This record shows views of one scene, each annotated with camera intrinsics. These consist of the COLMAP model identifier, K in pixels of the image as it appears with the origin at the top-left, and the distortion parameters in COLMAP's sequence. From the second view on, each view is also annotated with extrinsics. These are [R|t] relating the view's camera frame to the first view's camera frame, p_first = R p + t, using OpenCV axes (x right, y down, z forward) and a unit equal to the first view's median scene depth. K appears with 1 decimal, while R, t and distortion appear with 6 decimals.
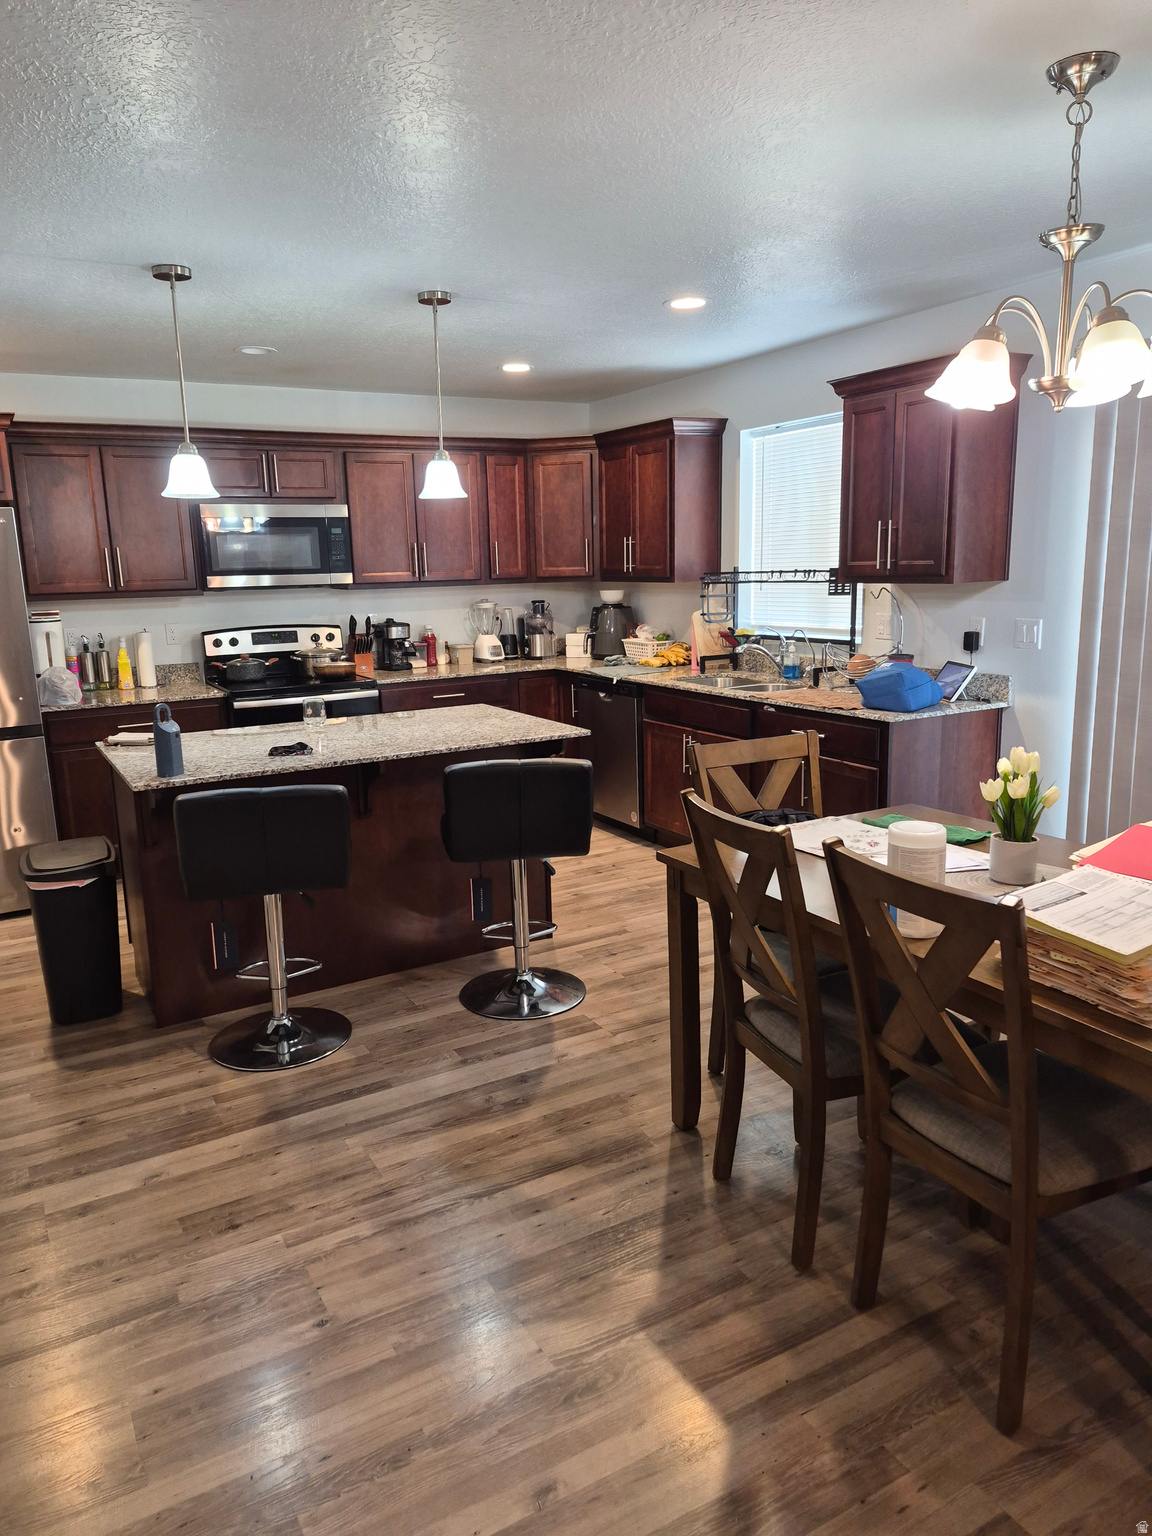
lens RADIAL K [[1064.1, 0, 574.0], [0, 1064.1, 772.3], [0, 0, 1]] dist [0.066260, -0.026835]
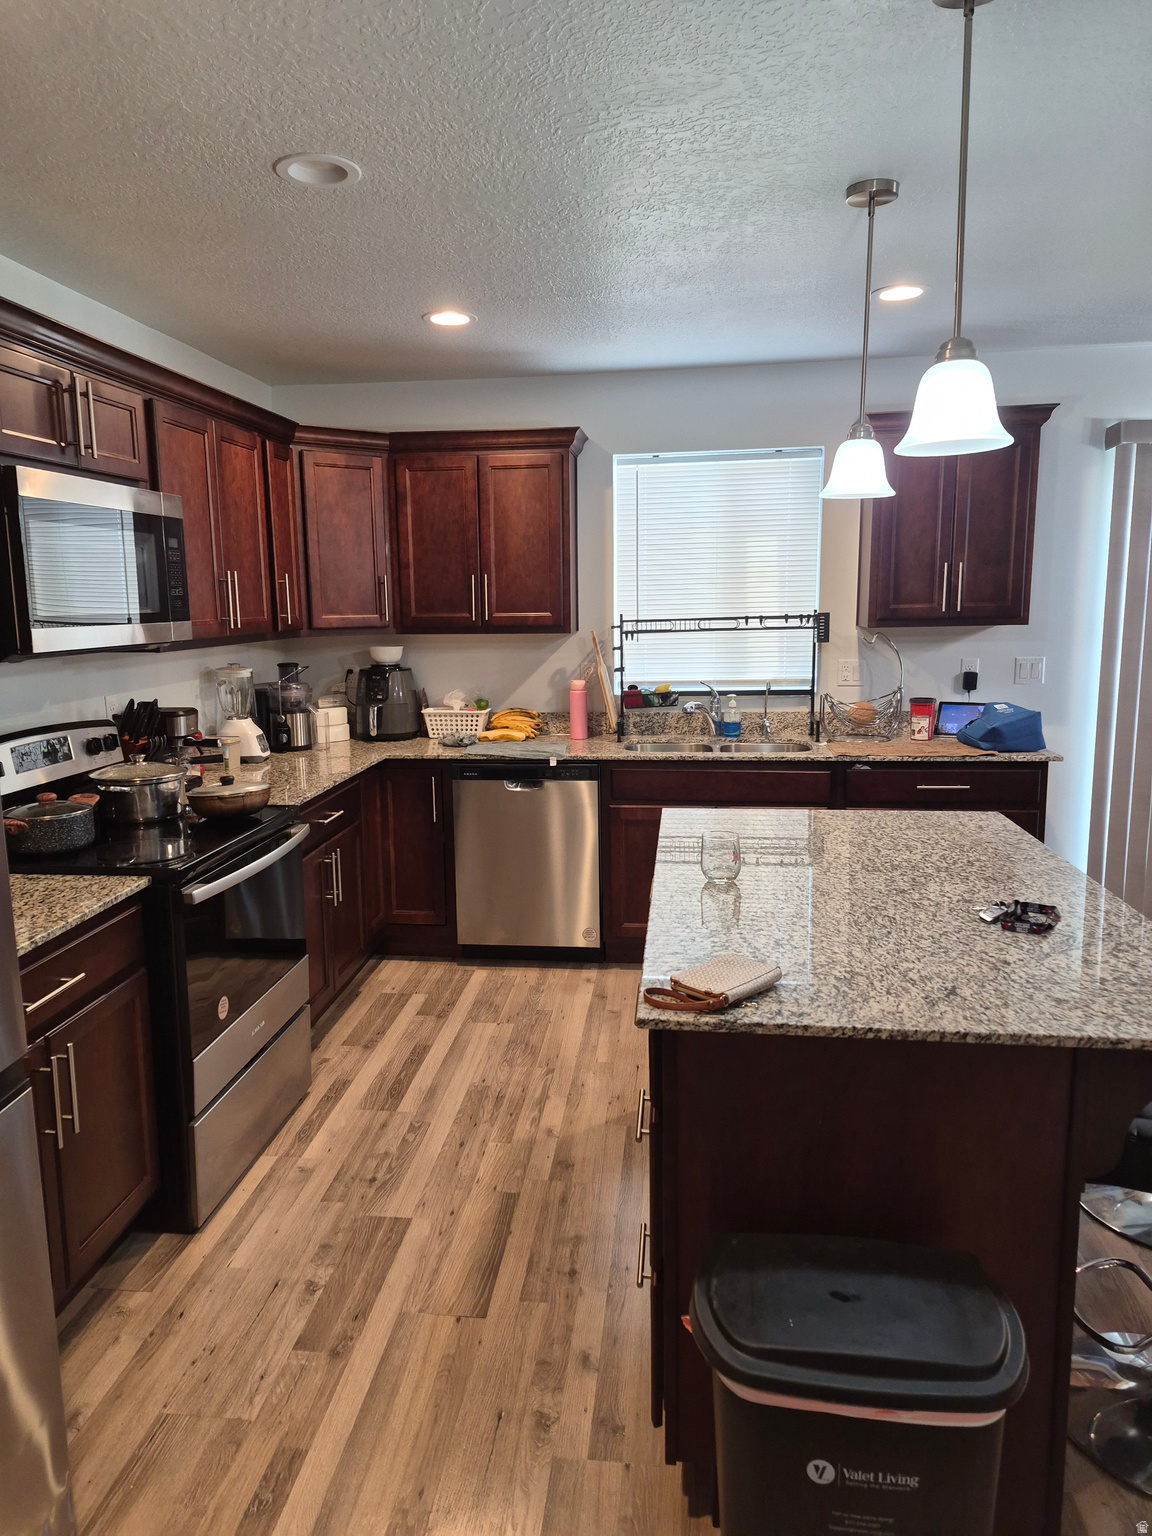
lens RADIAL K [[1064.1, 0, 575.0], [0, 1064.1, 761.8], [0, 0, 1]] dist [0.066260, -0.026835]
pose [[0.579024, -0.105118, 0.808506, -0.566384], [0.159955, 0.987028, 0.013774, -0.094977], [-0.799466, 0.121349, 0.588327, 0.550146]]
